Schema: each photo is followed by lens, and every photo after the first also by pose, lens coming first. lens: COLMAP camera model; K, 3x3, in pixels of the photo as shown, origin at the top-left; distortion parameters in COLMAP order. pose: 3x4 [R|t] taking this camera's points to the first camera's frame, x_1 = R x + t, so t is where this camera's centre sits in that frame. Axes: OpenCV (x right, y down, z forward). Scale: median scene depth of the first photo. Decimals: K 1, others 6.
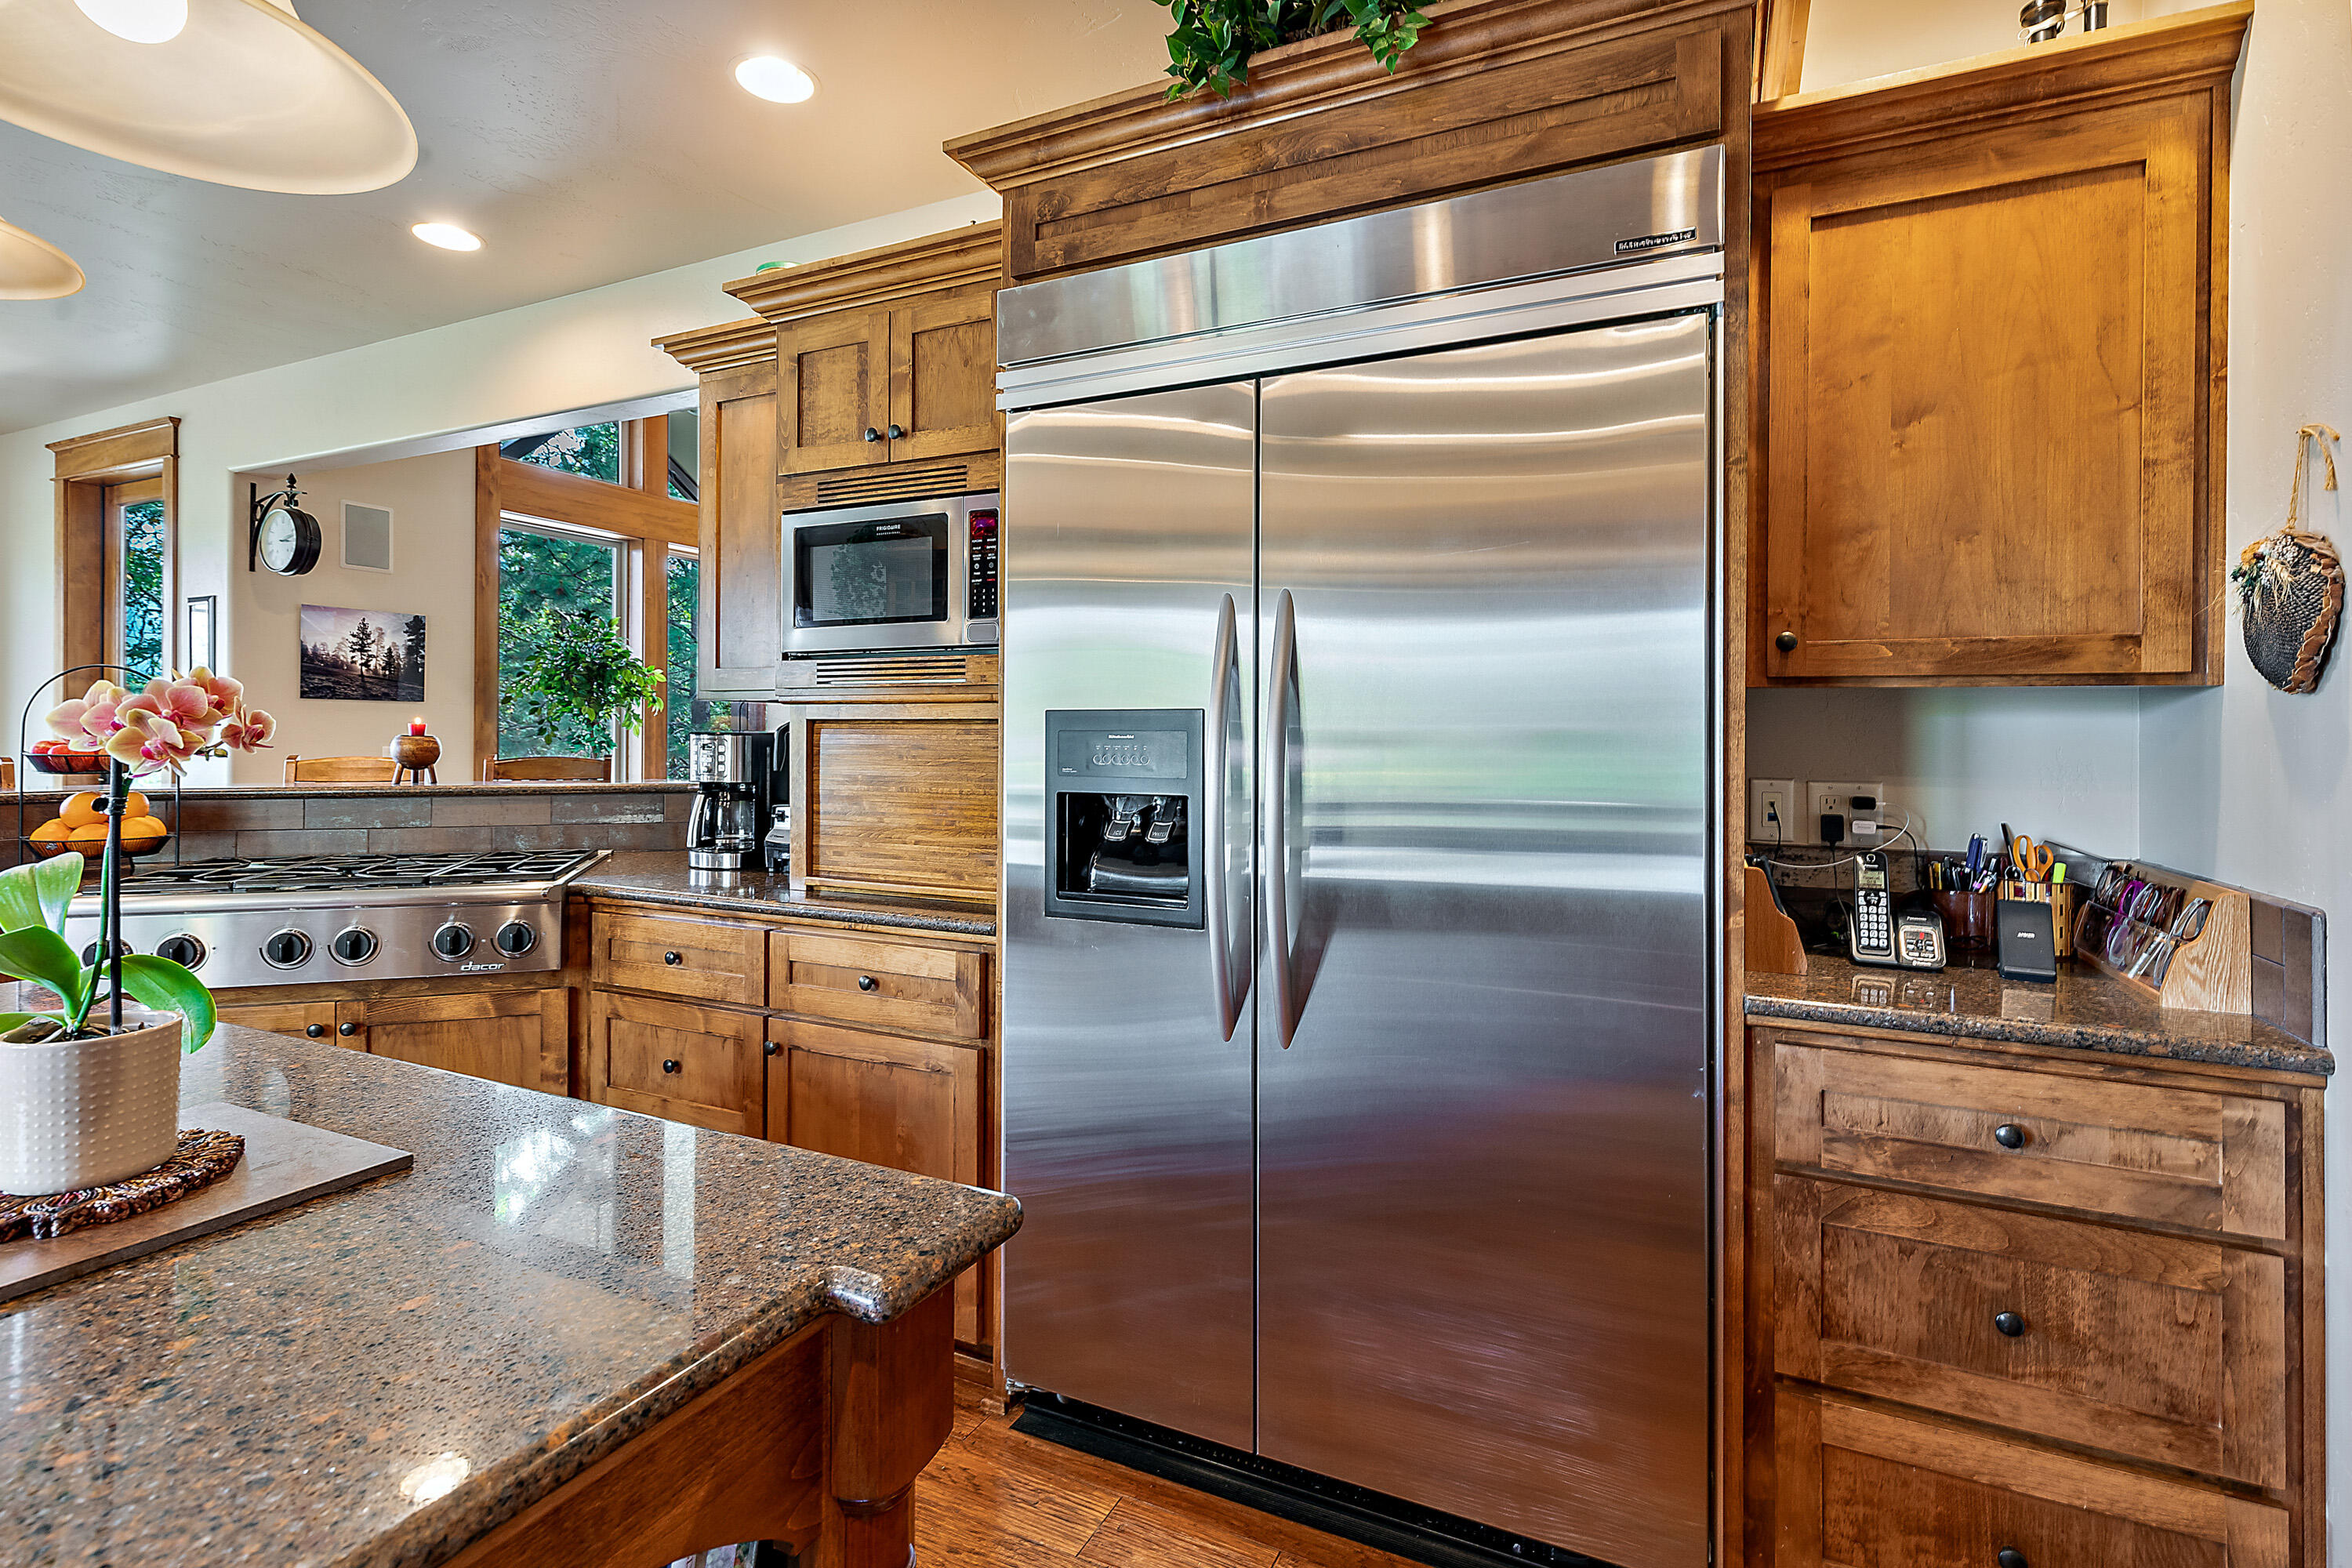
lens RADIAL K [[1088.9, 0, 1195.9], [0, 1088.9, 733.8], [0, 0, 1]] dist [0.001009, -0.000312]
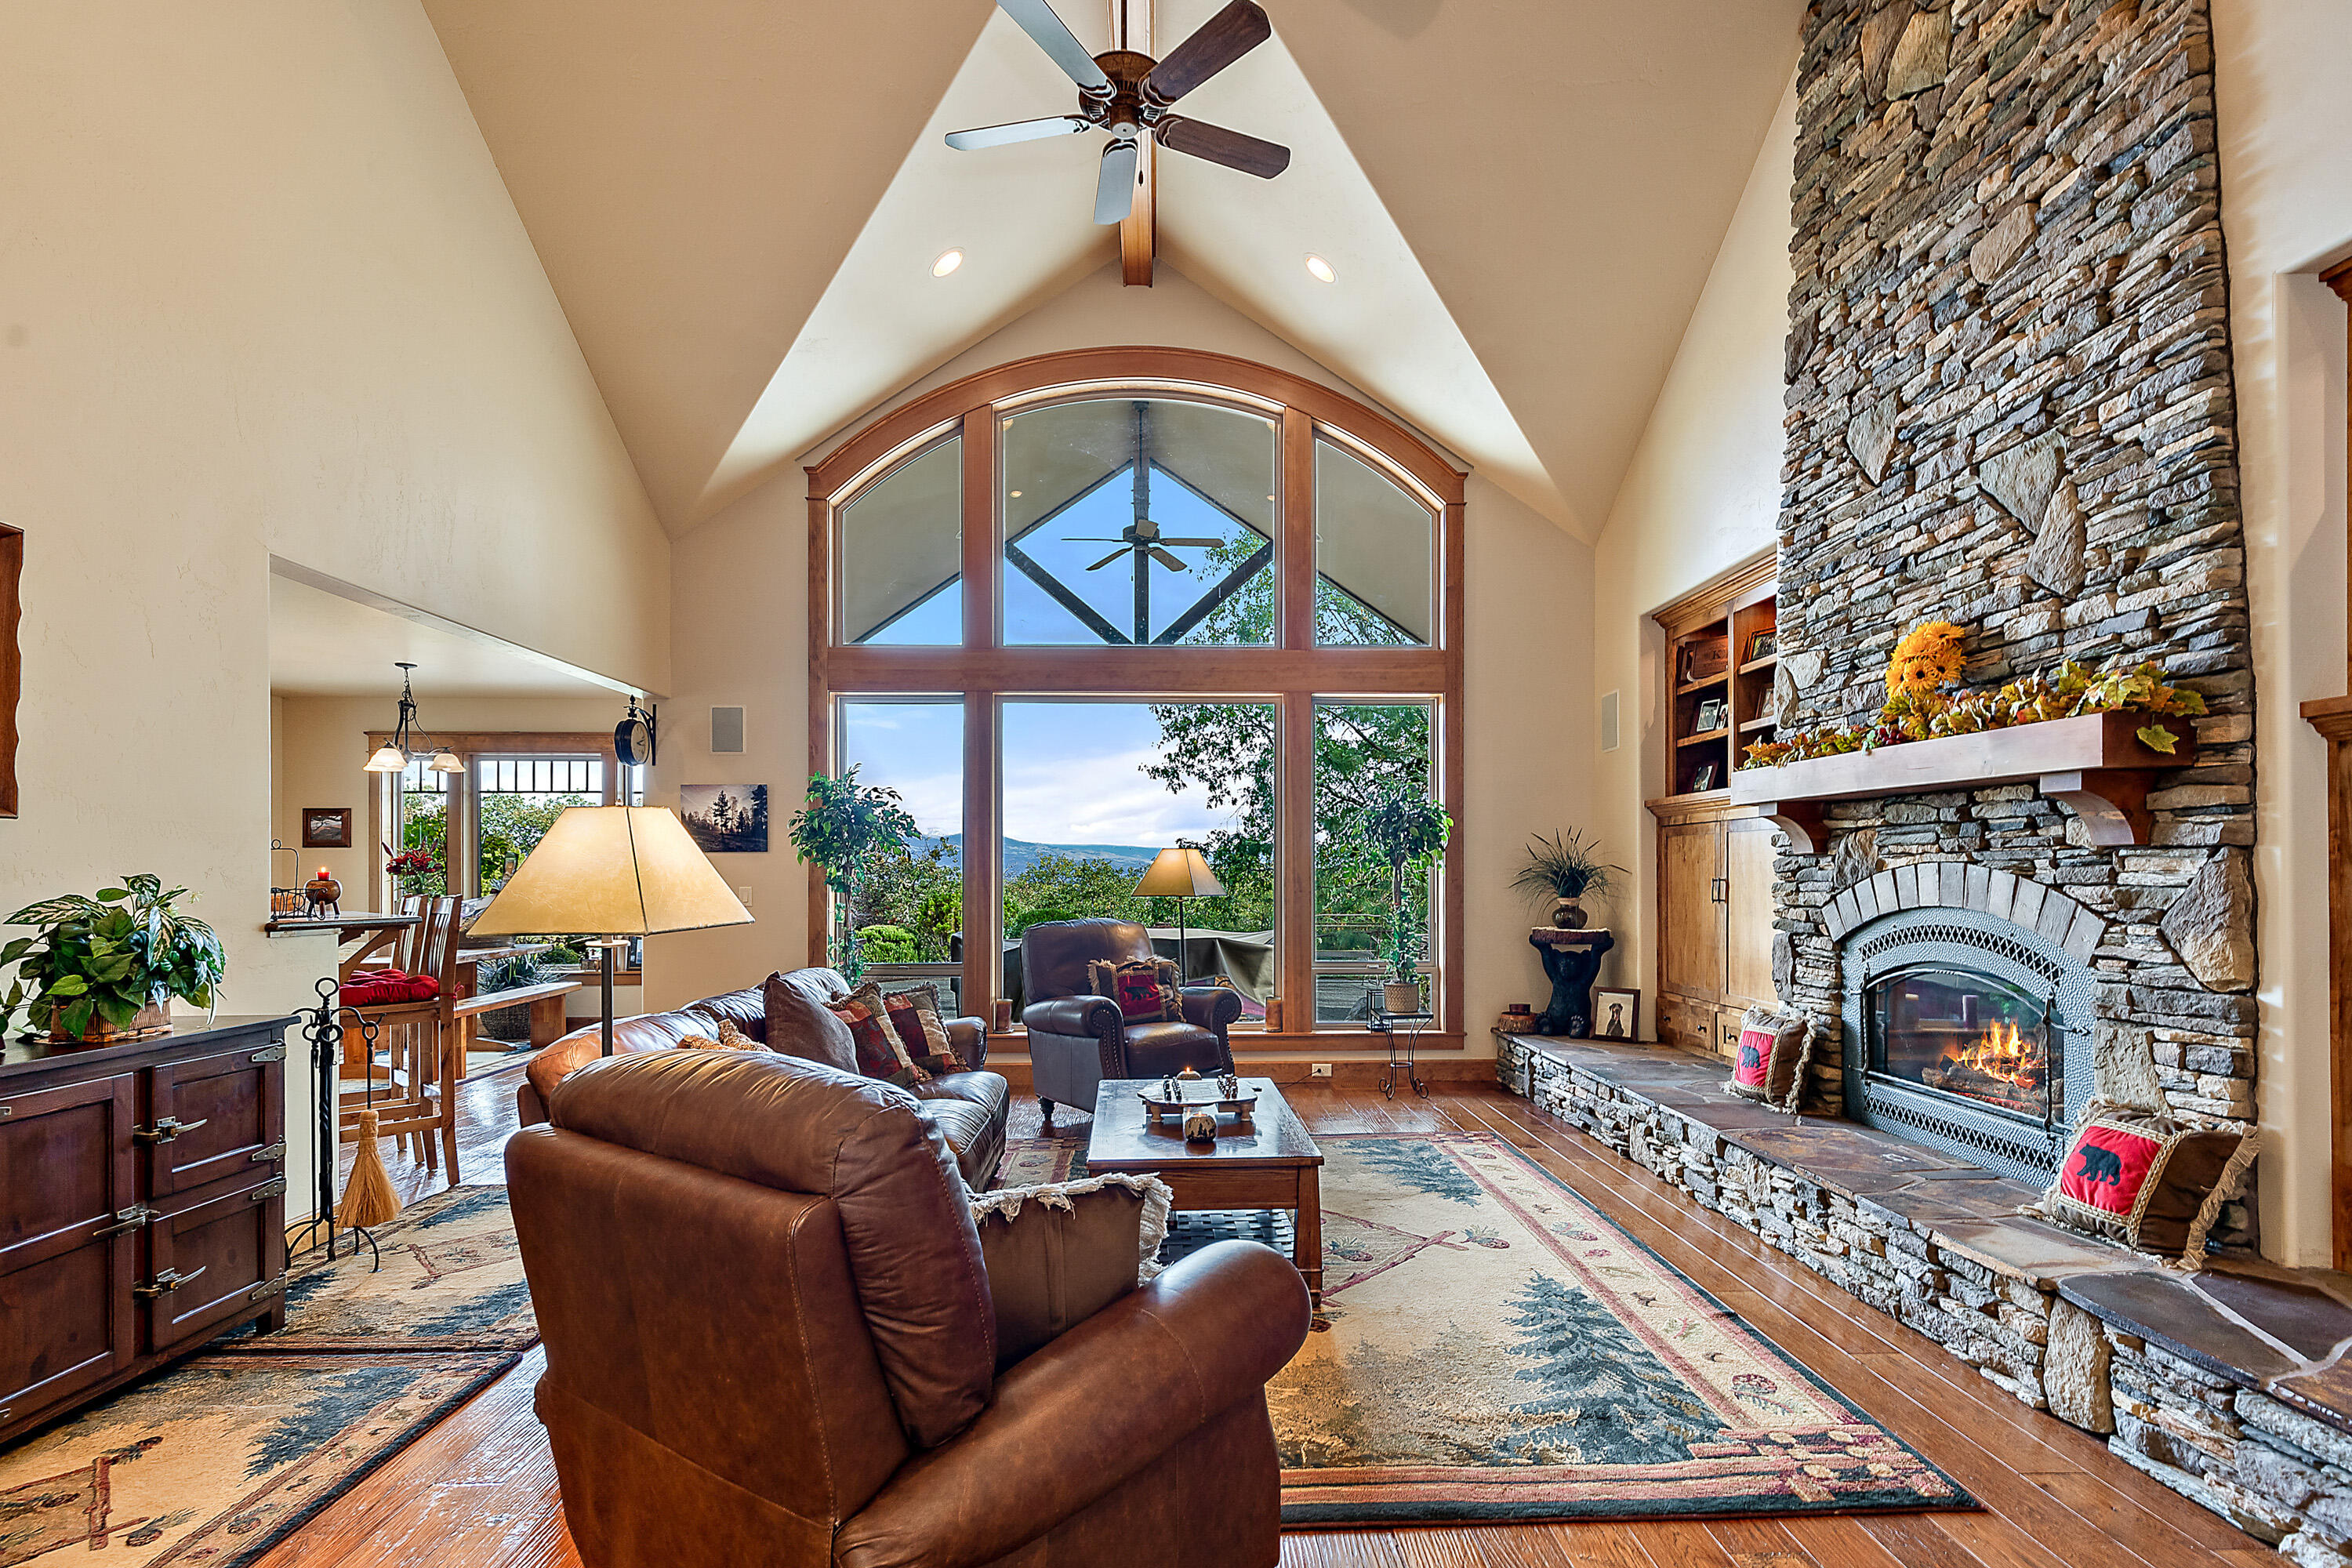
lens RADIAL K [[1080.3, 0, 1181.6], [0, 1080.3, 873.9], [0, 0, 1]] dist [-0.000608, -0.000307]
pose [[0.448846, -0.008904, -0.893565, 1.023129], [0.009064, 0.999944, -0.005412, 0.012129], [0.893563, -0.005670, 0.448902, 1.389979]]
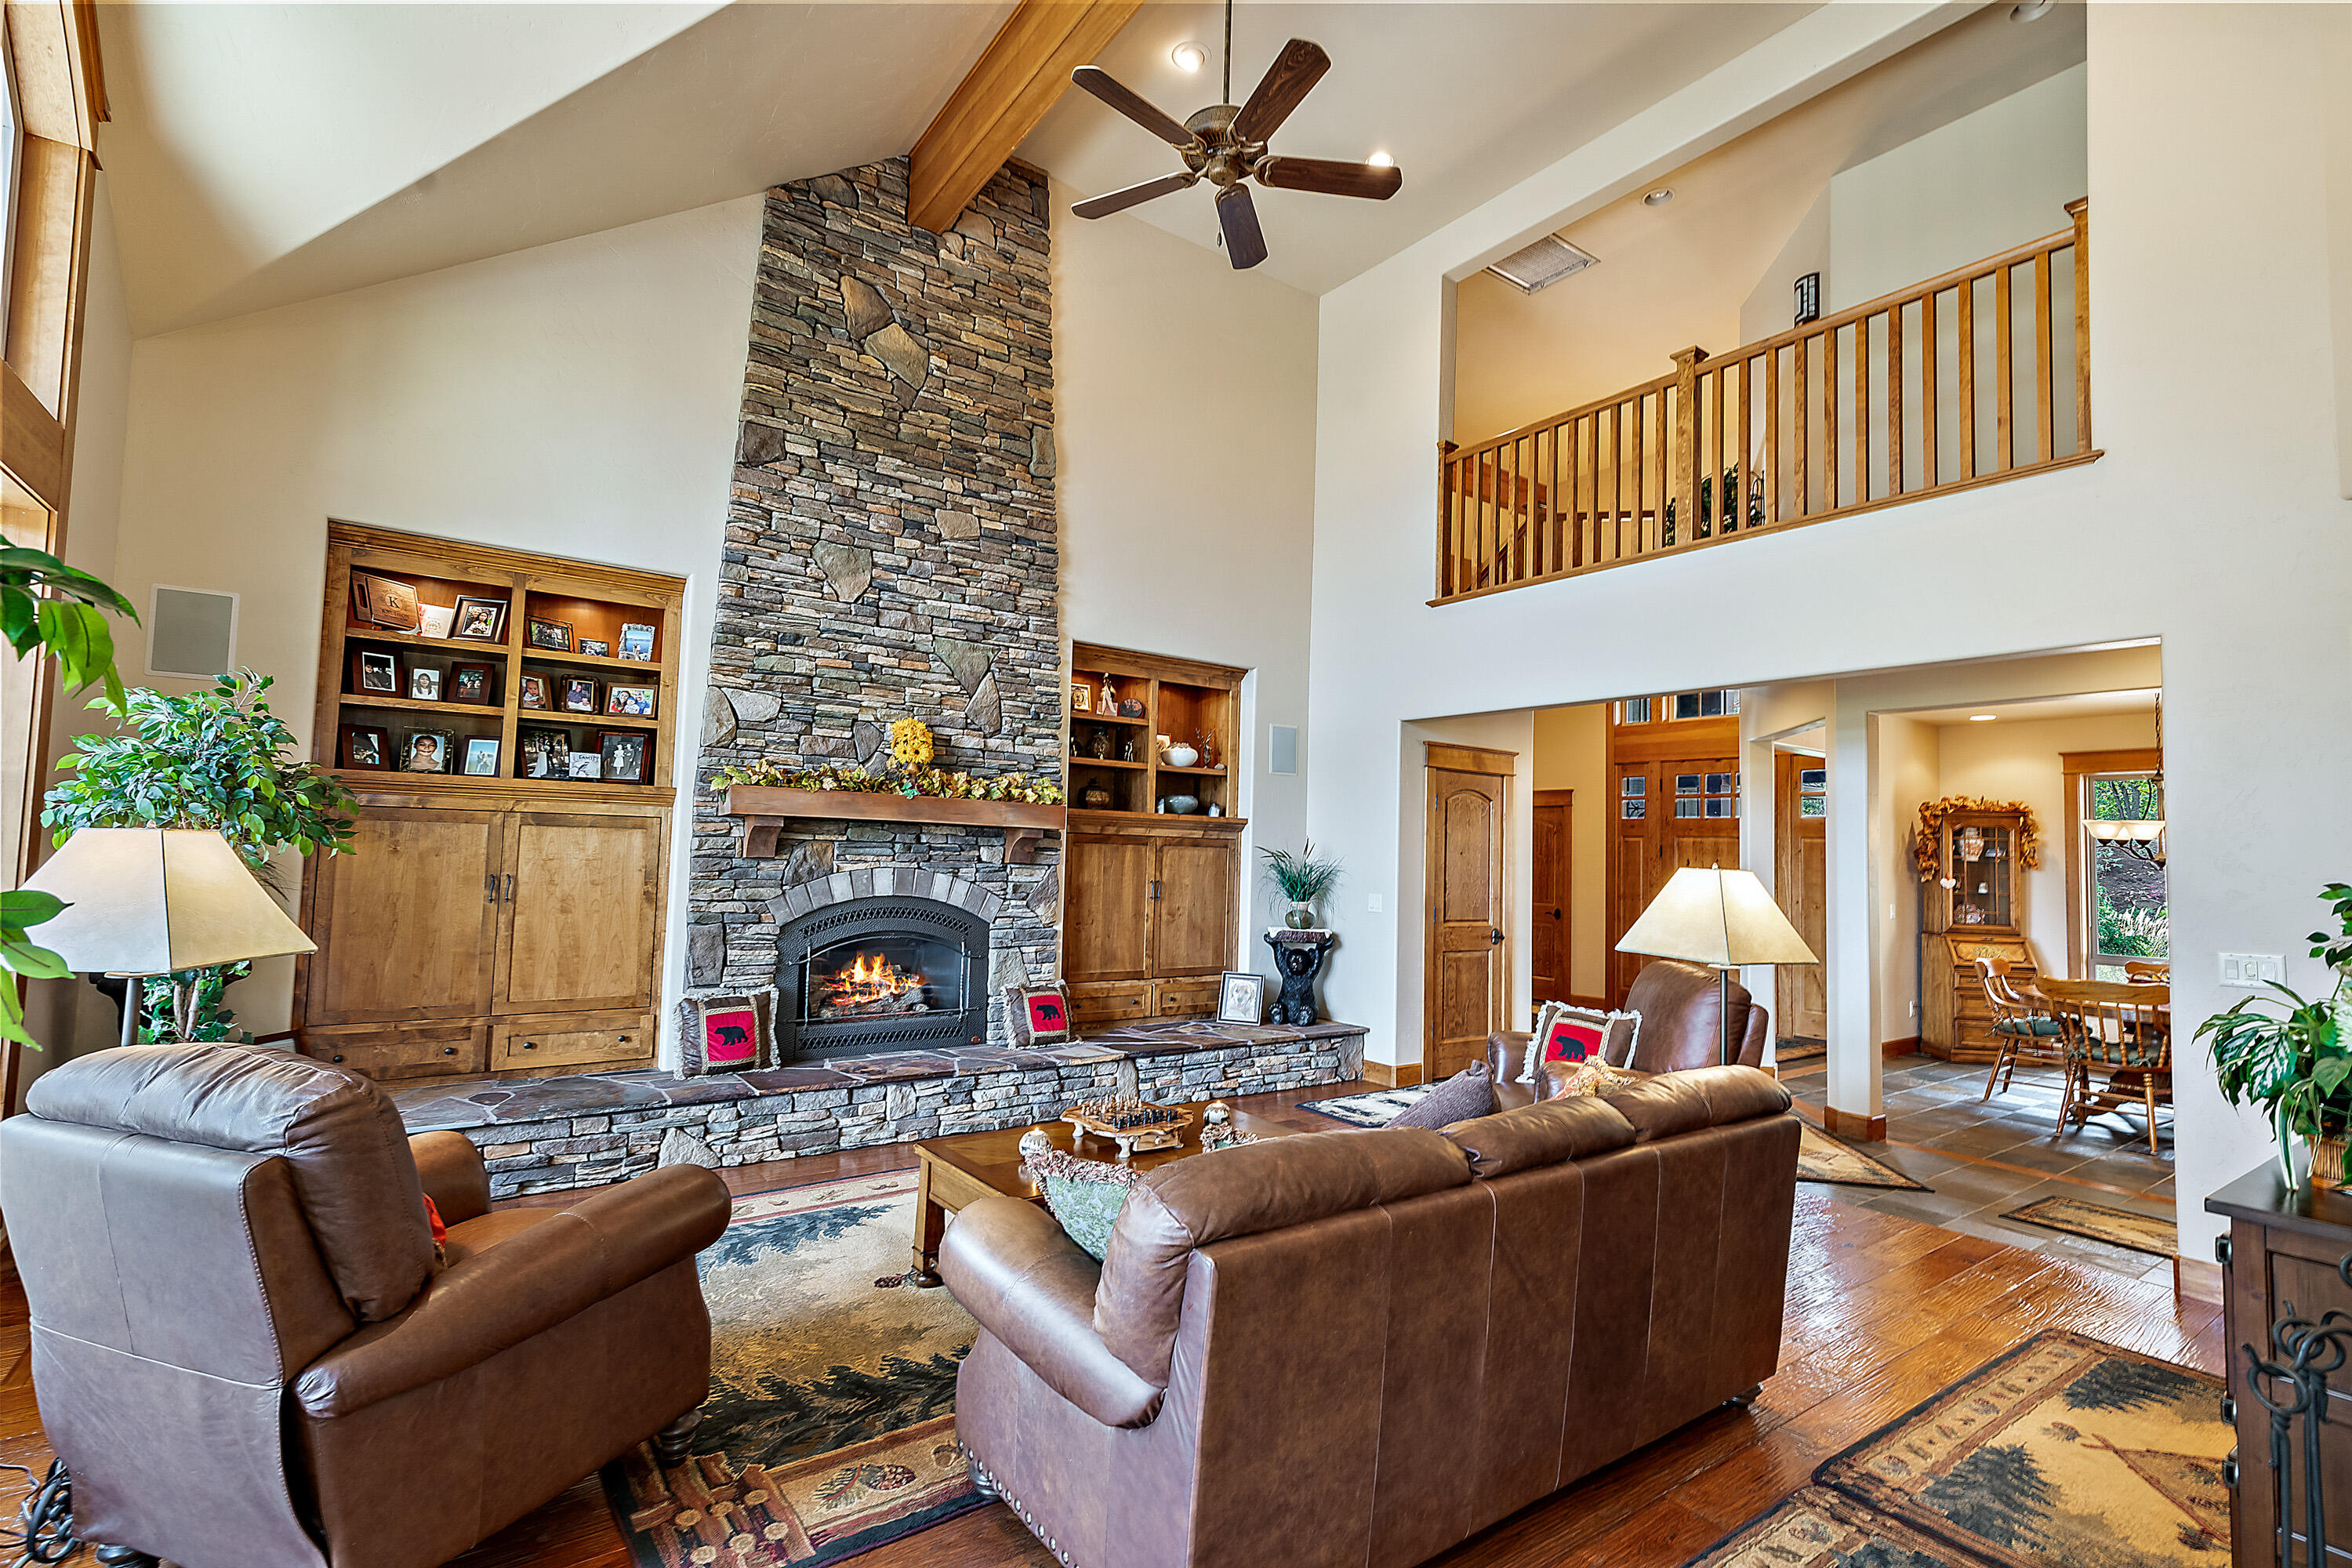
lens RADIAL K [[1076.7, 0, 1175.6], [0, 1076.7, 790.8], [0, 0, 1]] dist [0.012342, -0.005675]
pose [[0.489681, 0.054815, 0.870177, -1.025594], [-0.027353, 0.998496, -0.047506, -0.056200], [-0.871473, -0.000540, 0.490444, 1.319419]]
